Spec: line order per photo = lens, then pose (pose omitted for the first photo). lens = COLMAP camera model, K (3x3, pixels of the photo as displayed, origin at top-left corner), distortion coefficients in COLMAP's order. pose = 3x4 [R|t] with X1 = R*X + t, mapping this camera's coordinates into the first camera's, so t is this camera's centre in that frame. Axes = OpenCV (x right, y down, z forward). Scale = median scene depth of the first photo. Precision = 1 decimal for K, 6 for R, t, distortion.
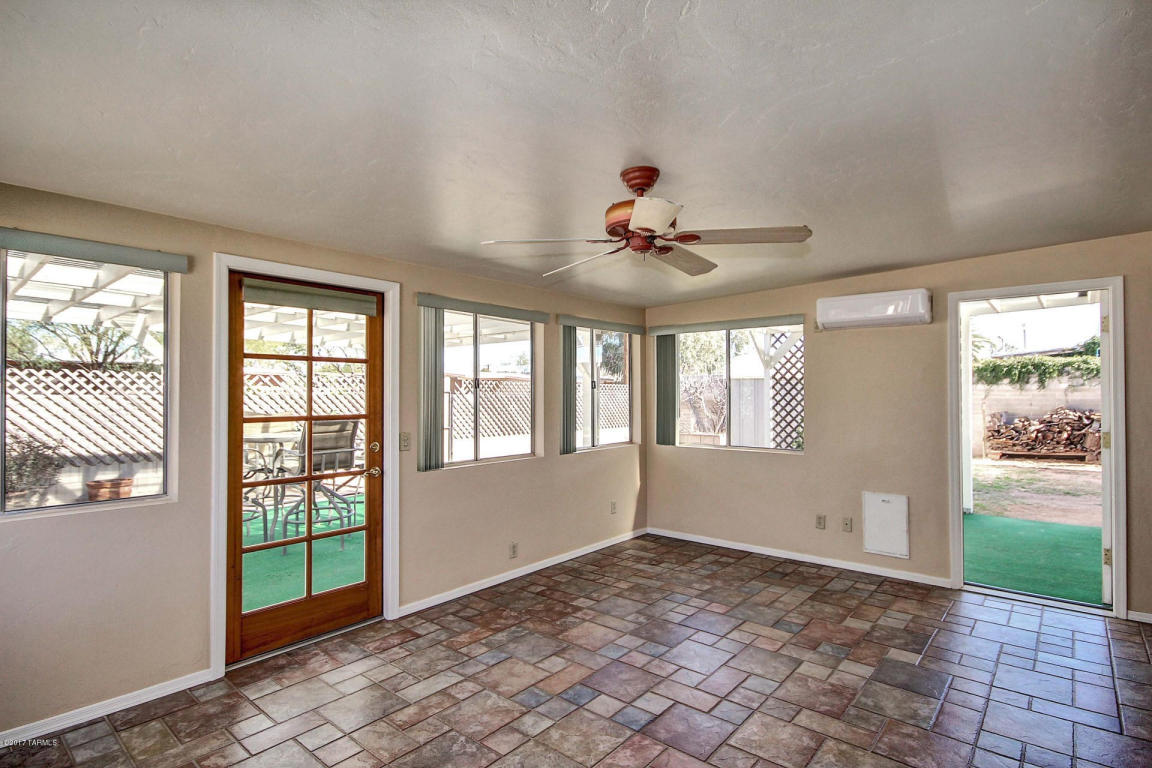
lens RADIAL K [[566.0, 0, 576.3], [0, 566.0, 393.7], [0, 0, 1]] dist [0.009365, 0.000339]
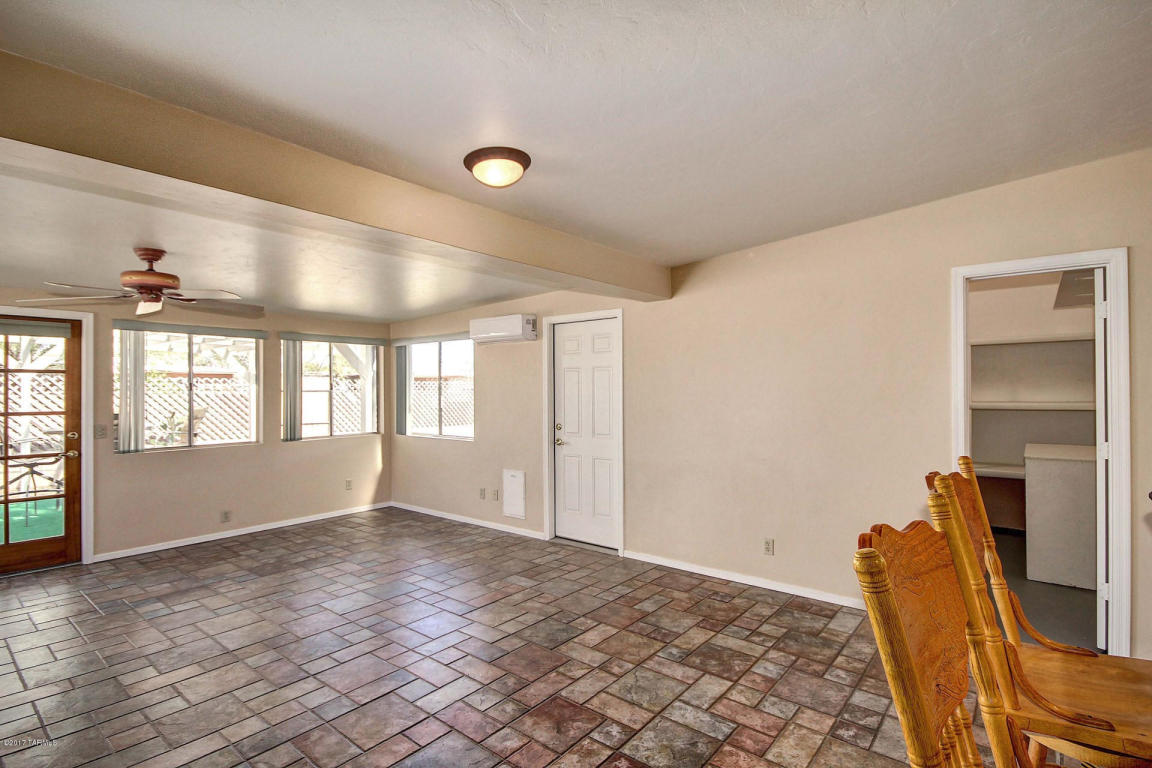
lens RADIAL K [[541.8, 0, 574.1], [0, 541.8, 393.1], [0, 0, 1]] dist [0.008437, -0.004294]
pose [[0.999748, -0.002747, 0.022262, 0.686802], [0.002643, 0.999985, 0.004711, -0.008034], [-0.022275, -0.004651, 0.999741, -0.267592]]
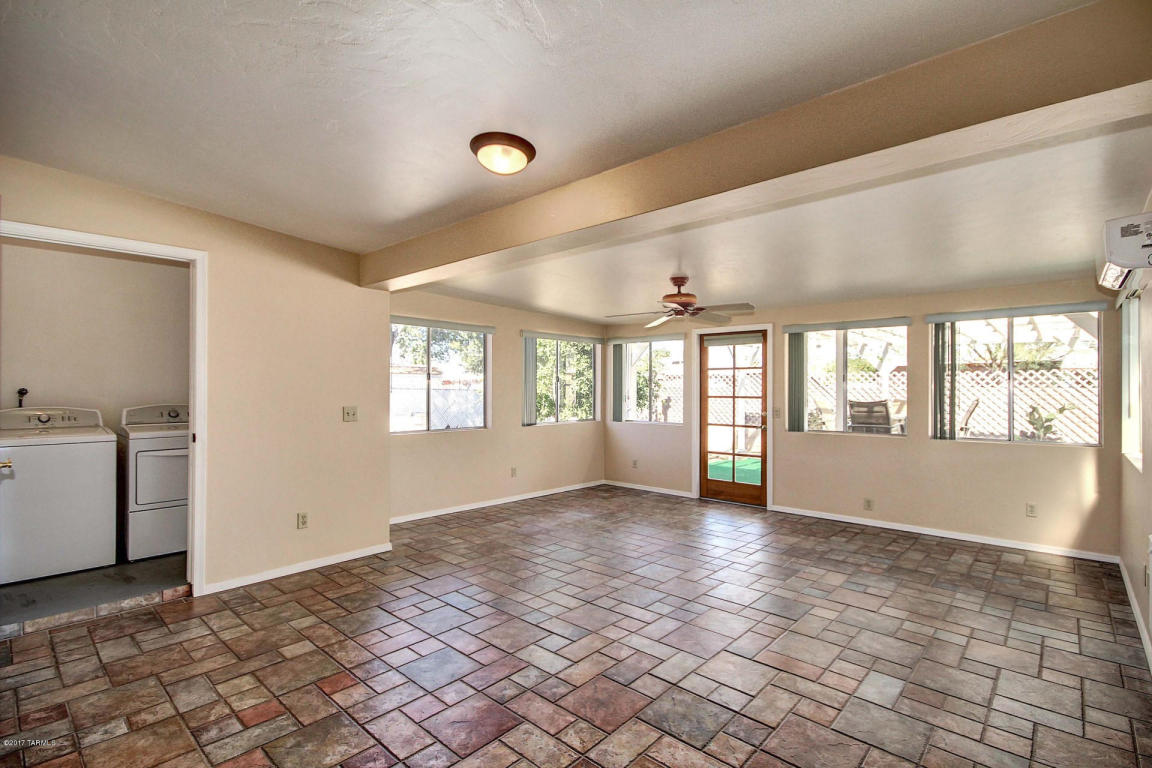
lens RADIAL K [[541.8, 0, 603.9], [0, 541.8, 383.7], [0, 0, 1]] dist [0.008437, -0.004294]
pose [[0.006714, -0.009033, -0.999937, 1.198394], [-0.002516, 0.999956, -0.009051, 0.010725], [0.999974, 0.002577, 0.006691, 0.398534]]
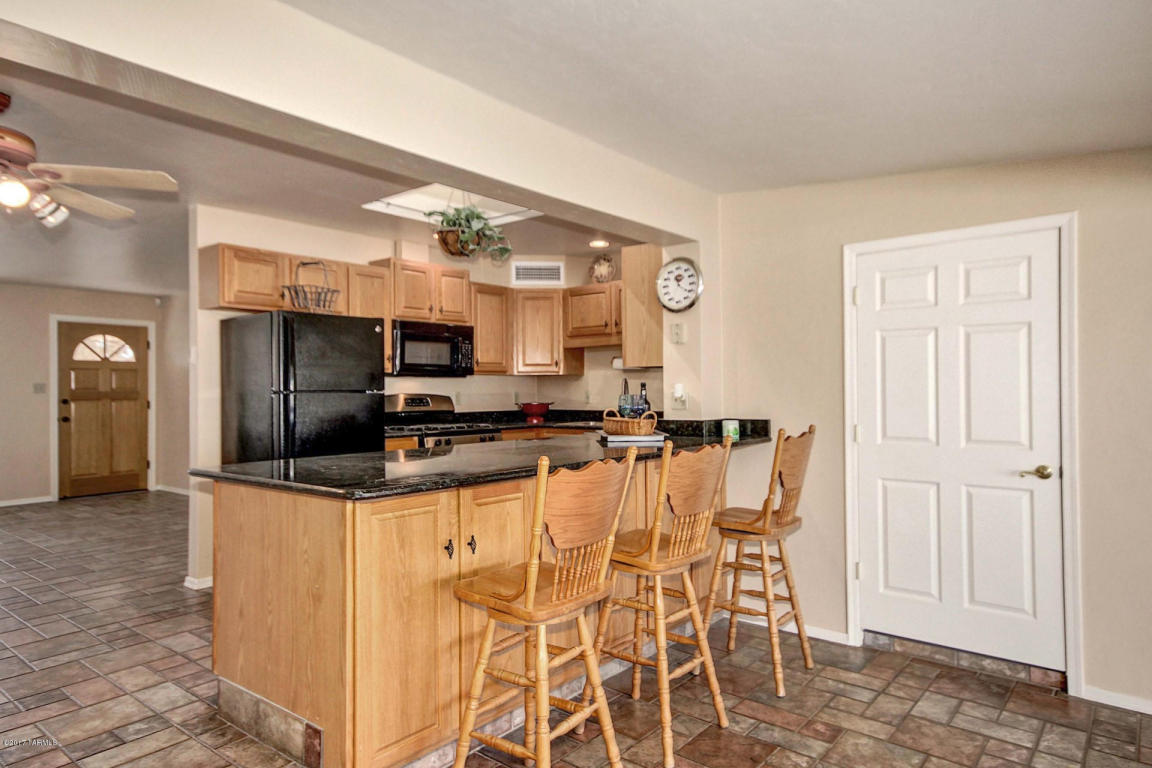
lens RADIAL K [[705.7, 0, 582.7], [0, 705.7, 385.6], [0, 0, 1]] dist [0.016923, 0.013950]
pose [[-0.999618, 0.008427, -0.026312, 0.933249], [0.008625, 0.999935, -0.007410, -0.009956], [0.026248, -0.007634, -0.999626, 0.555887]]
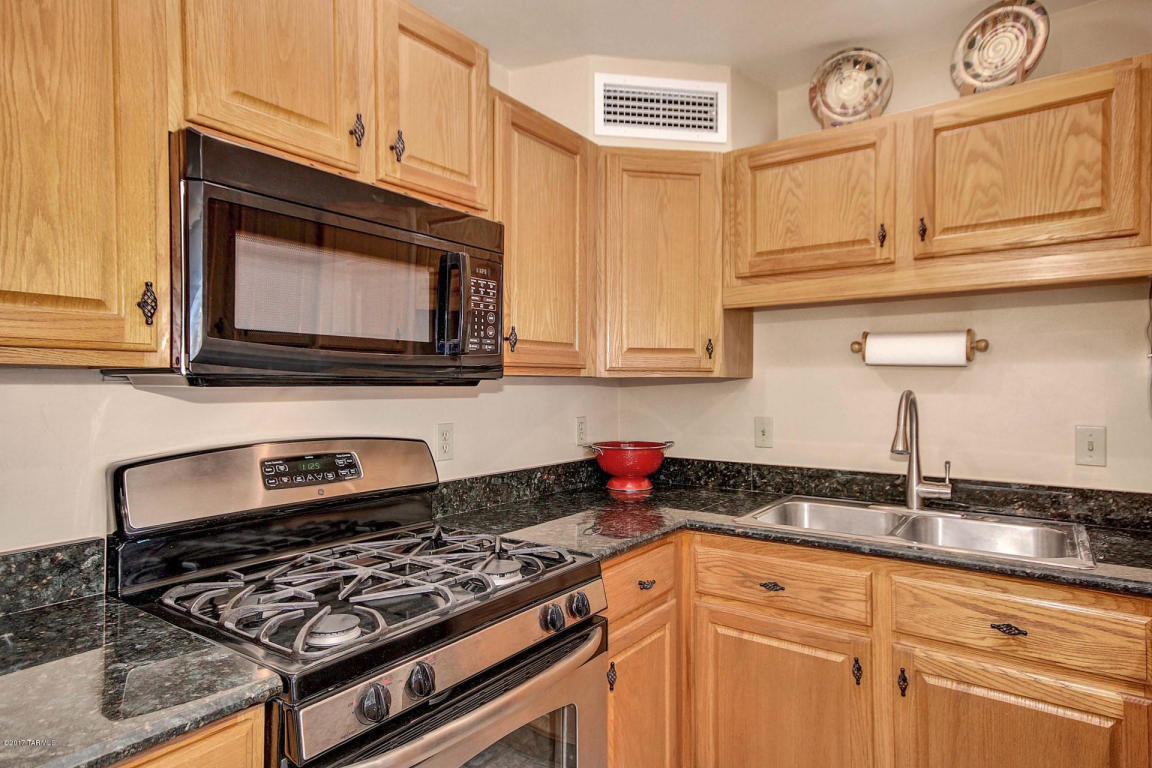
lens RADIAL K [[654.2, 0, 591.0], [0, 654.2, 384.7], [0, 0, 1]] dist [0.040087, -0.000325]
pose [[-0.994824, 0.000579, -0.101608, 1.095784], [0.000781, 0.999998, -0.001948, -0.037629], [0.101607, -0.002017, -0.994823, -0.416845]]
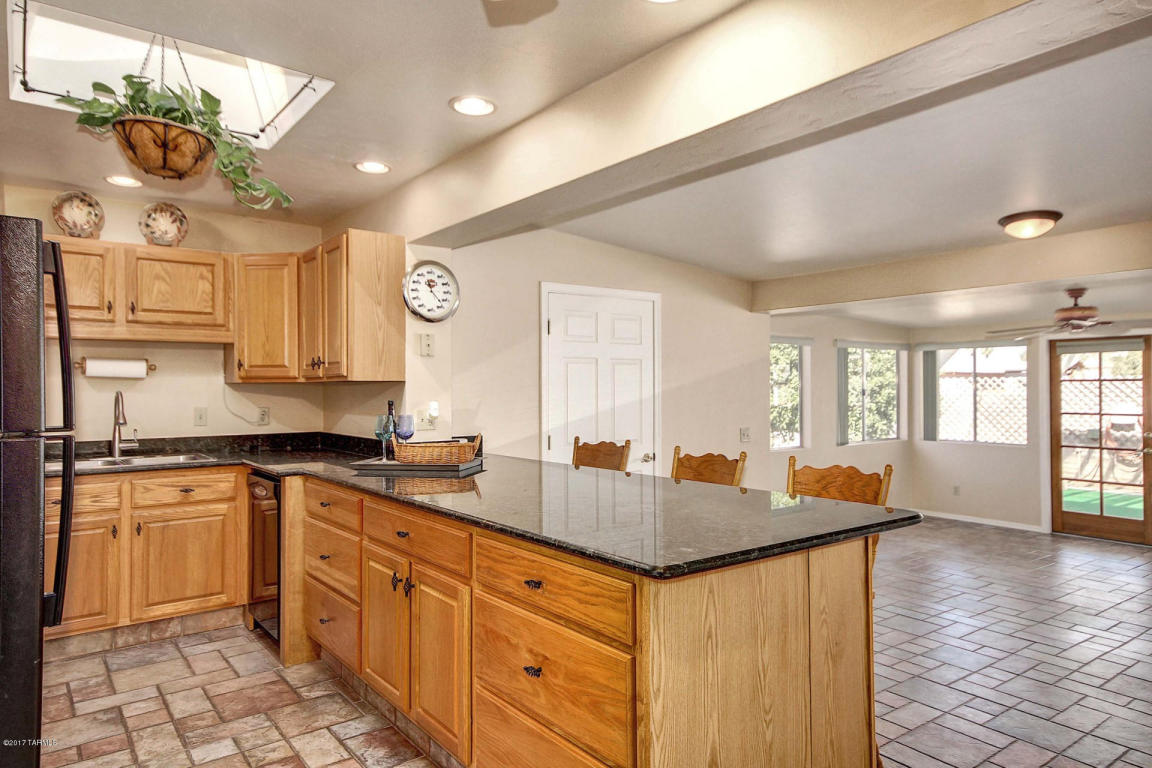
lens RADIAL K [[732.0, 0, 594.4], [0, 732.0, 383.5], [0, 0, 1]] dist [0.027130, 0.000767]
pose [[-0.202288, -0.006013, -0.979308, 1.647107], [0.005511, 0.999958, -0.007278, -0.033963], [0.979310, -0.006869, -0.202247, -0.055773]]
